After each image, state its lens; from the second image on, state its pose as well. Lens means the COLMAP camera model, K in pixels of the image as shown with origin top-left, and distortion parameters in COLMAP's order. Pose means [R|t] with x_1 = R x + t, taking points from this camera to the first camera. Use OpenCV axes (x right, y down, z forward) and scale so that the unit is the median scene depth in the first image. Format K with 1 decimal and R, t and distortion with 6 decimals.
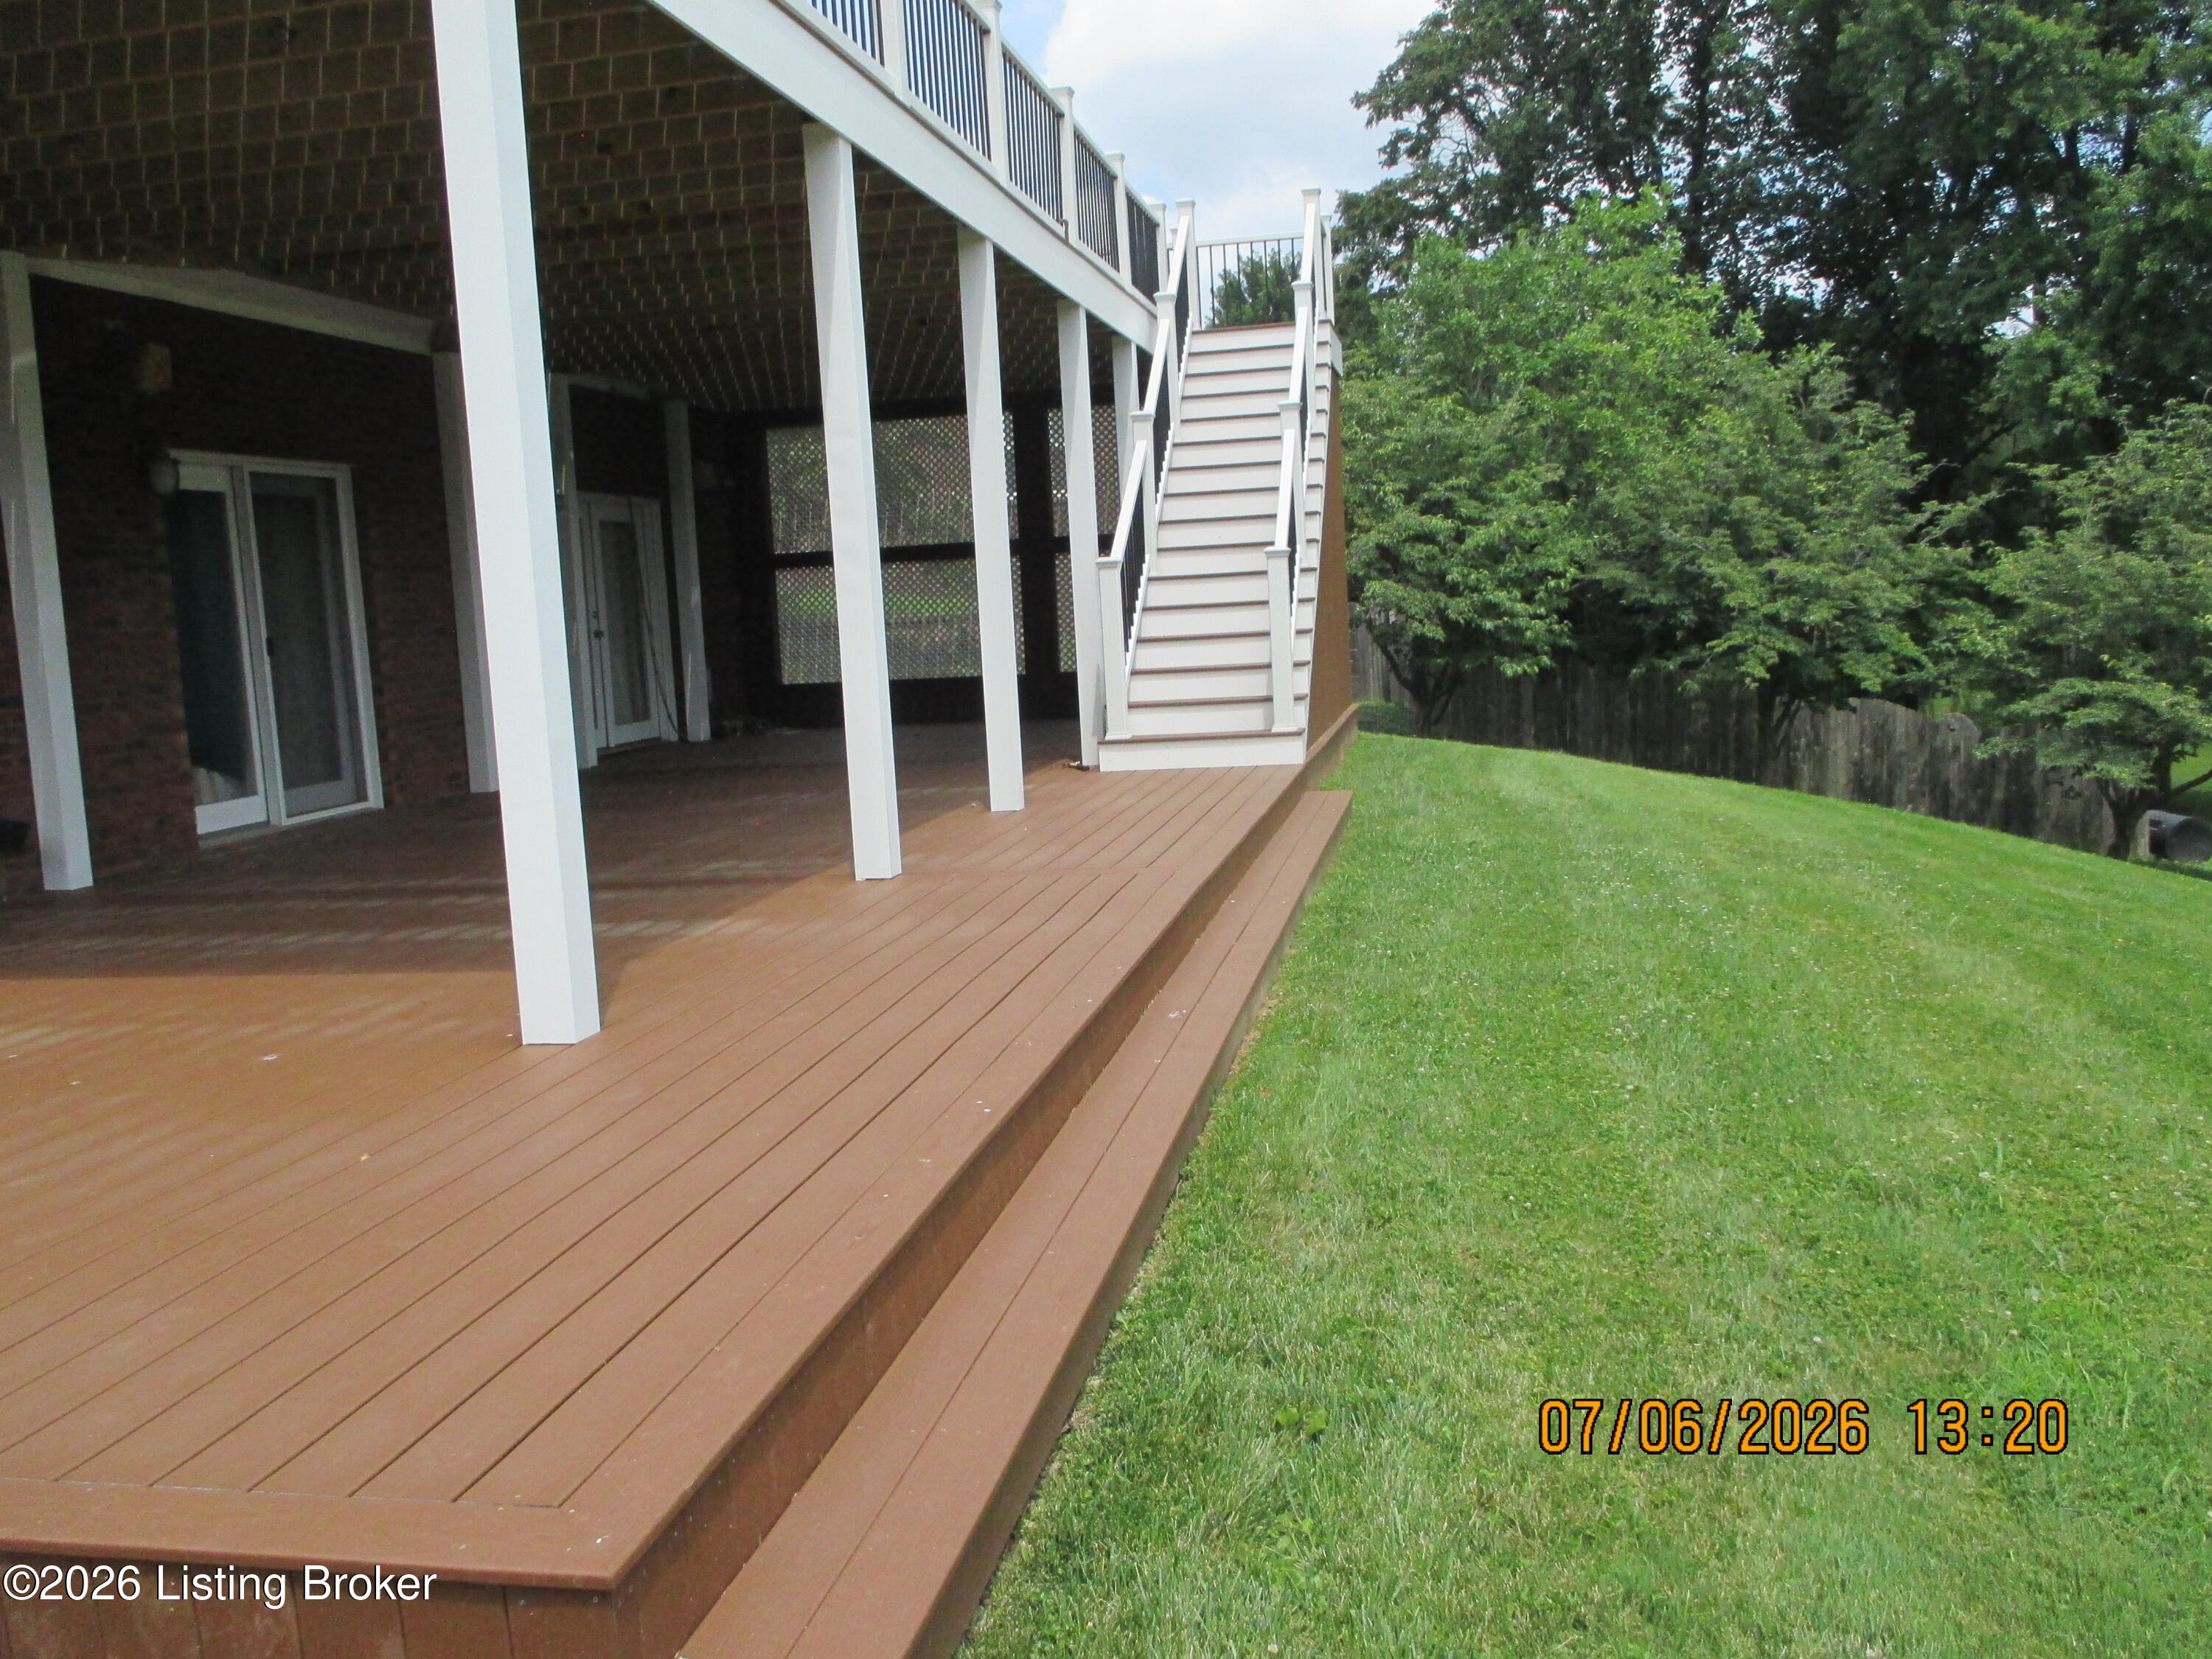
lens RADIAL K [[1818.7, 0, 1105.2], [0, 1818.7, 804.4], [0, 0, 1]] dist [-0.032968, -0.002285]
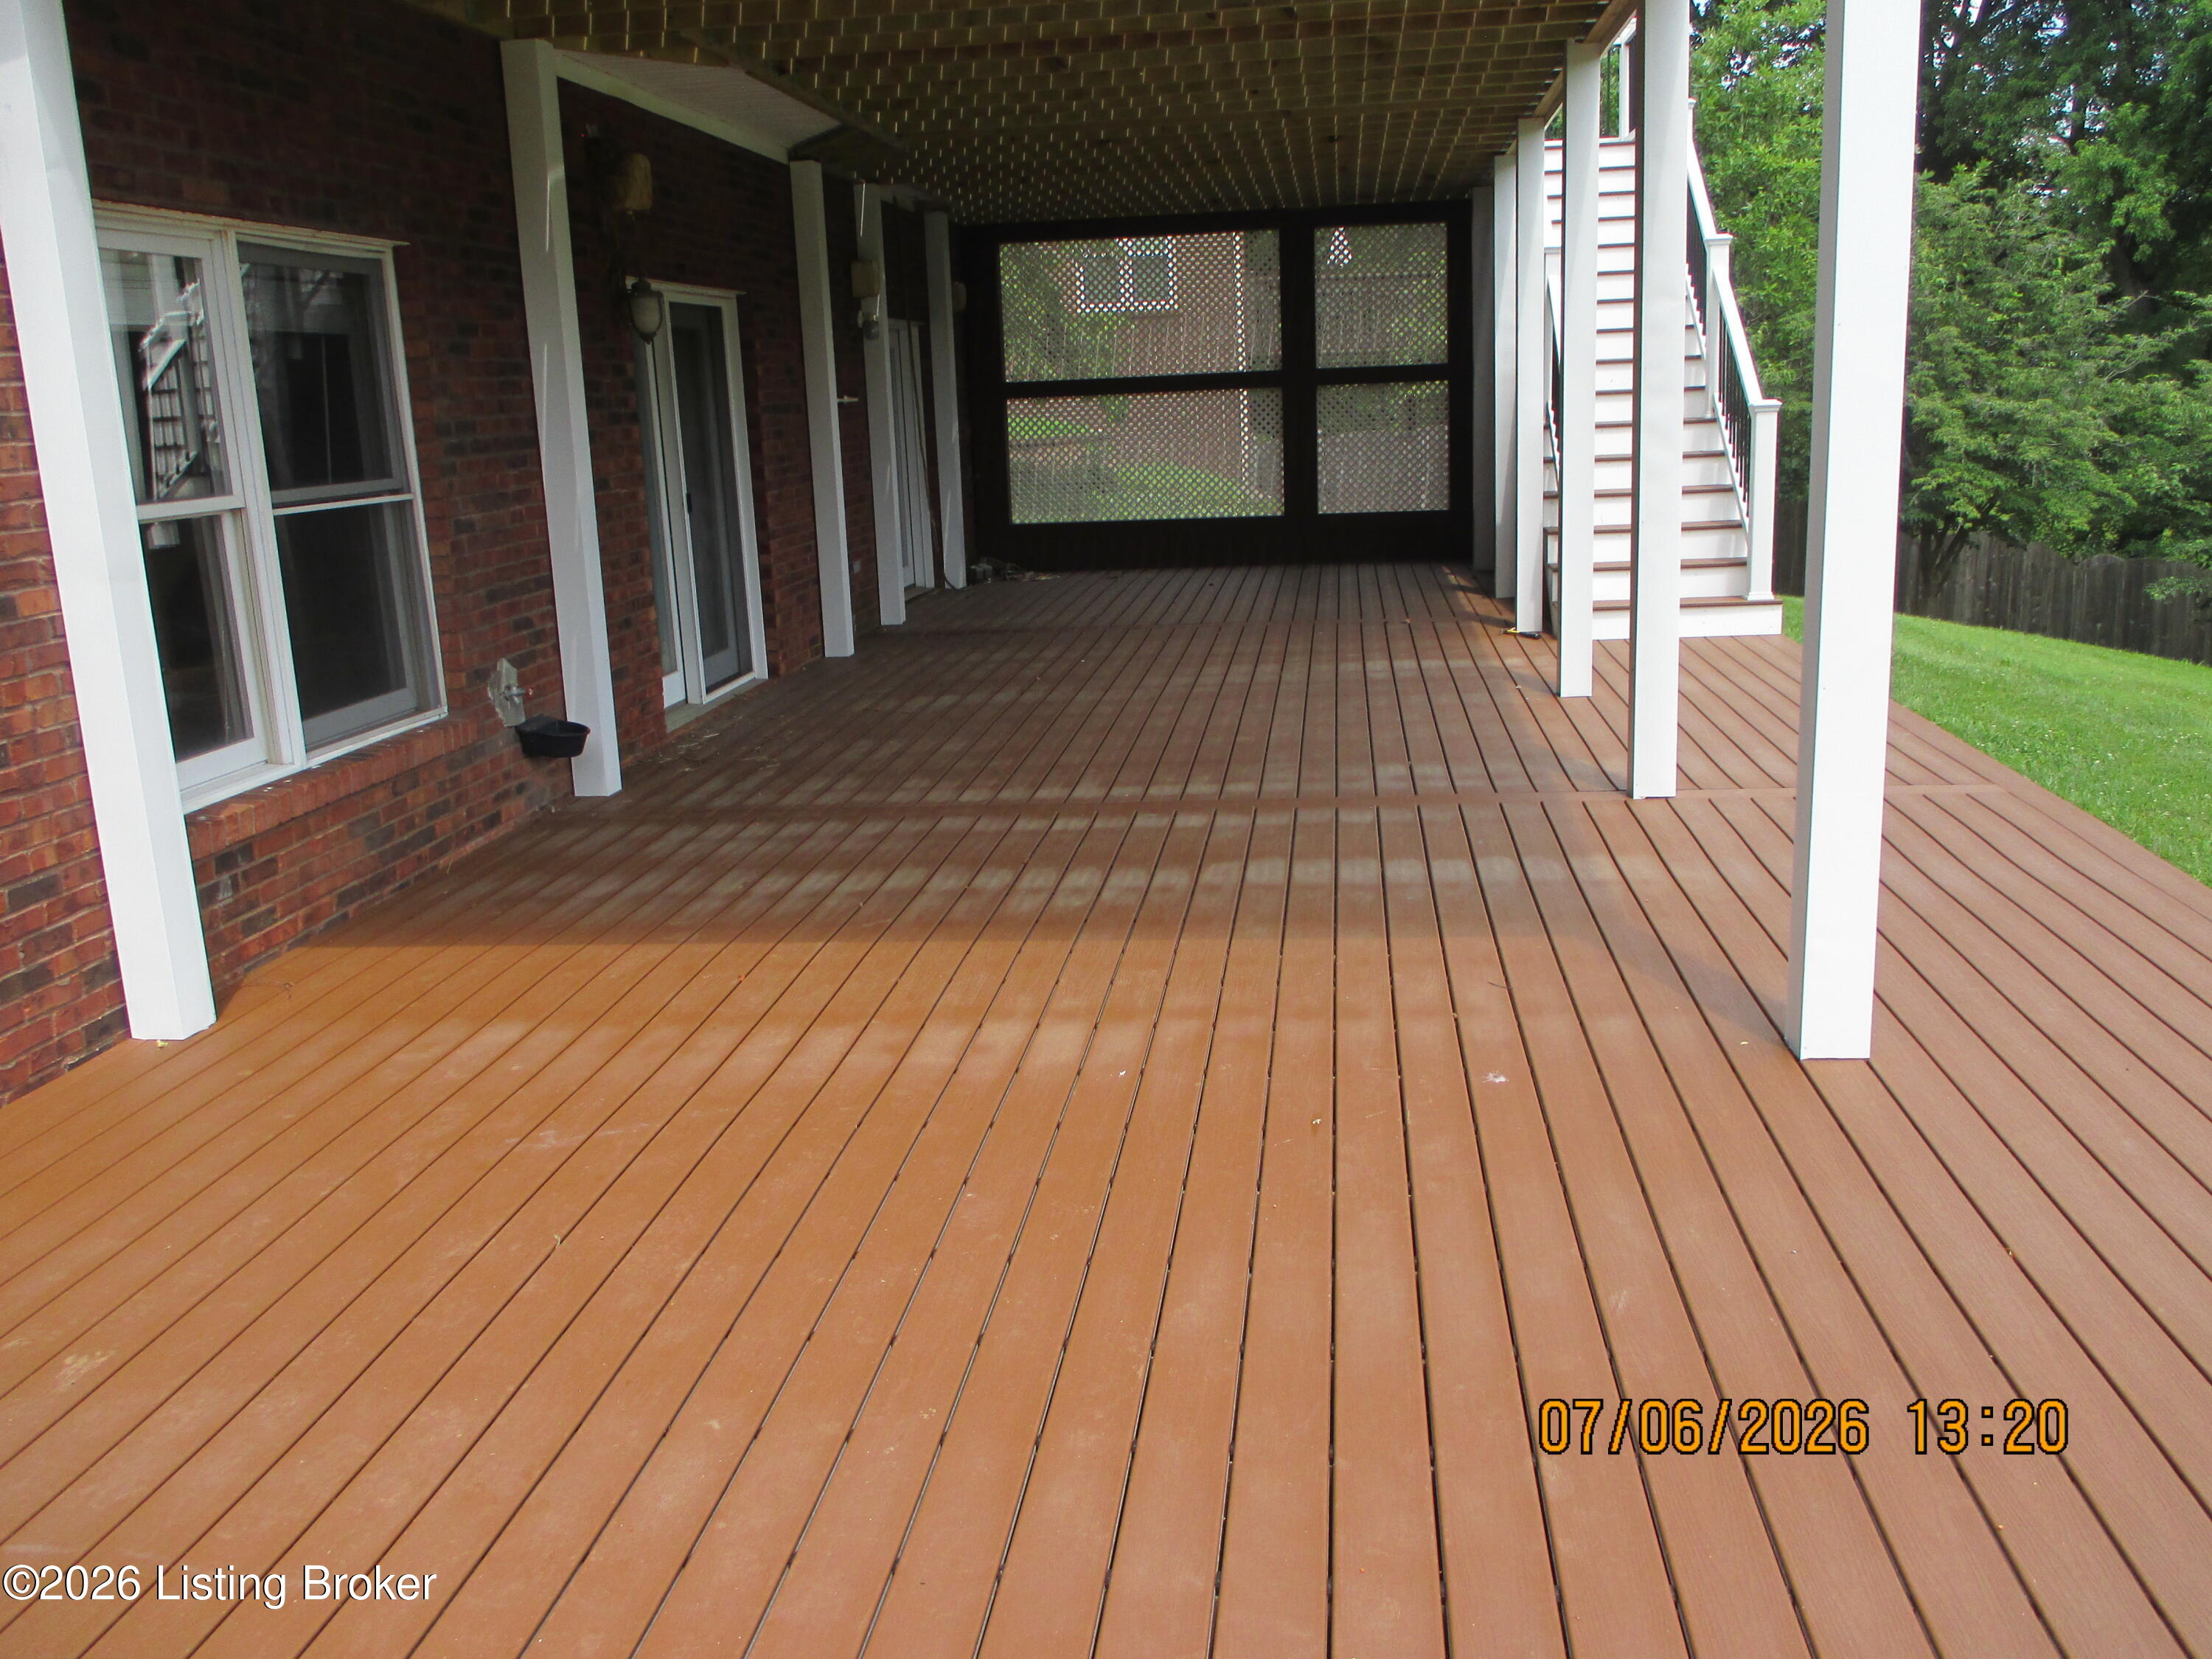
lens RADIAL K [[1837.9, 0, 1098.3], [0, 1837.9, 794.3], [0, 0, 1]] dist [-0.017482, -0.011327]
pose [[0.996380, -0.009009, 0.084528, -0.190307], [0.000468, 0.994935, 0.100519, -0.019939], [-0.085006, -0.100116, 0.991338, 0.041942]]
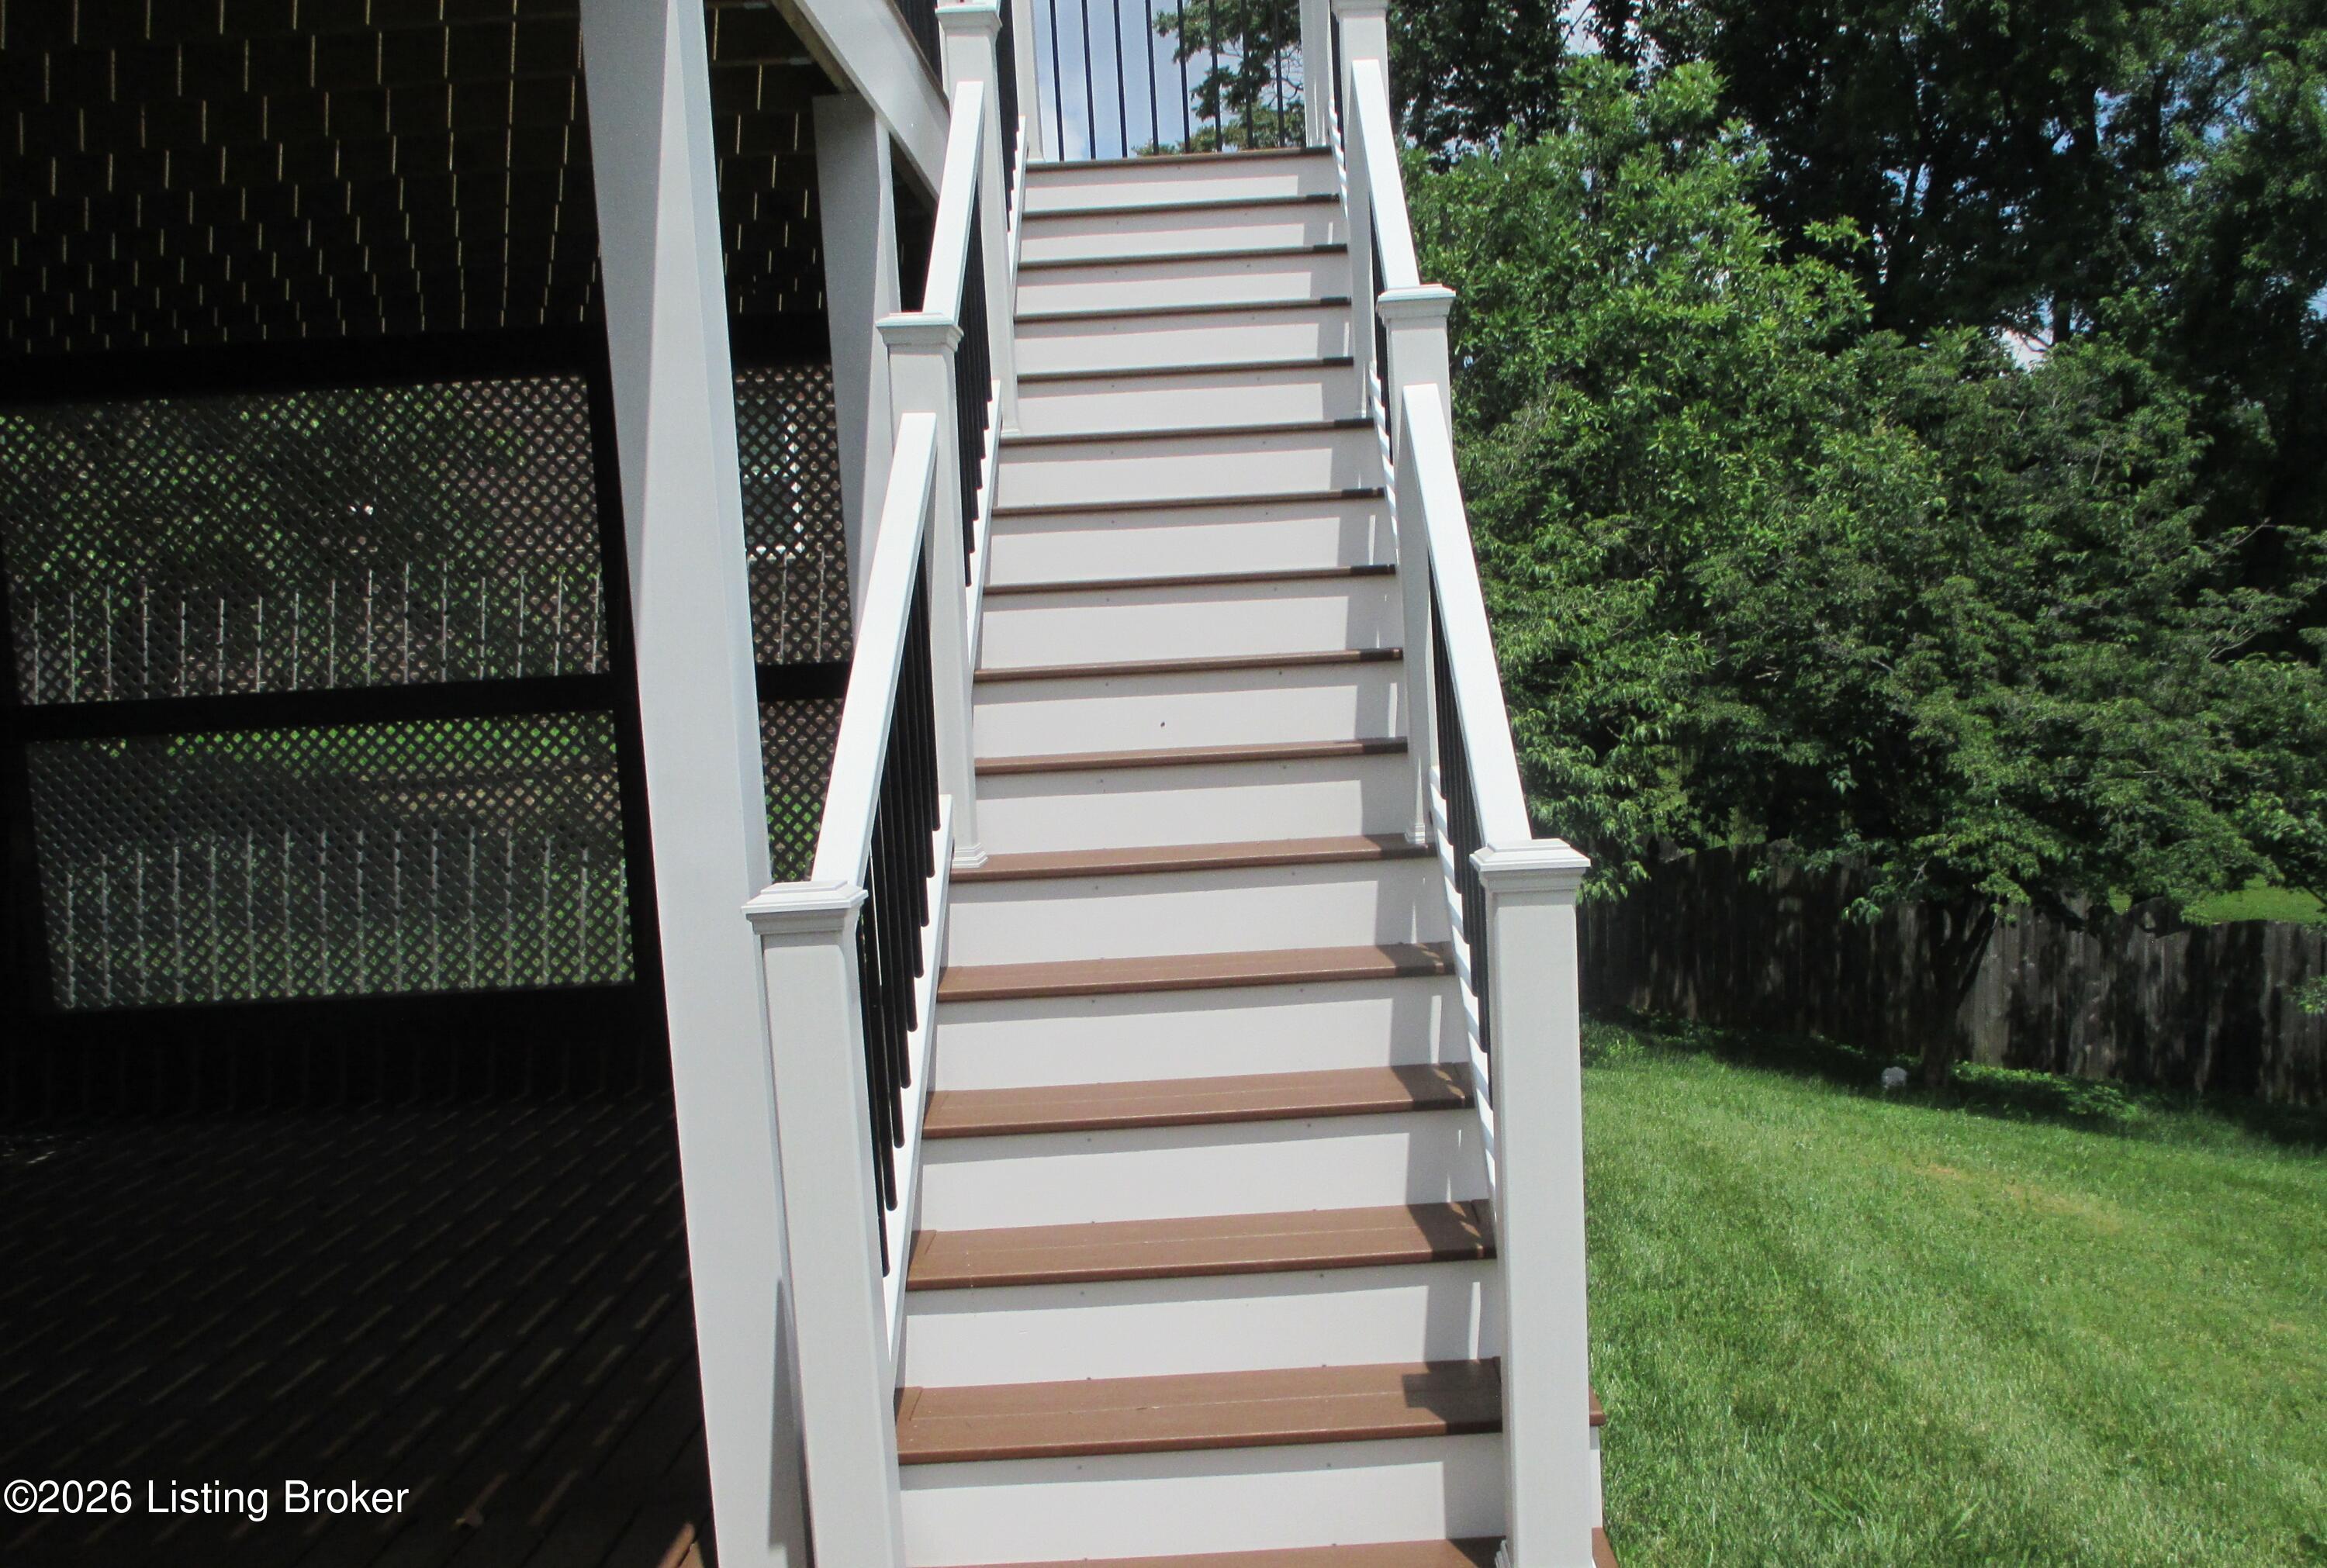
lens RADIAL K [[1990.3, 0, 1238.2], [0, 1990.3, 921.6], [0, 0, 1]] dist [0.000571, -0.063440]
pose [[0.980590, -0.020881, 0.194956, 0.003927], [0.017178, 0.999639, 0.020665, -0.079778], [-0.195317, -0.016915, 0.980594, 0.433596]]
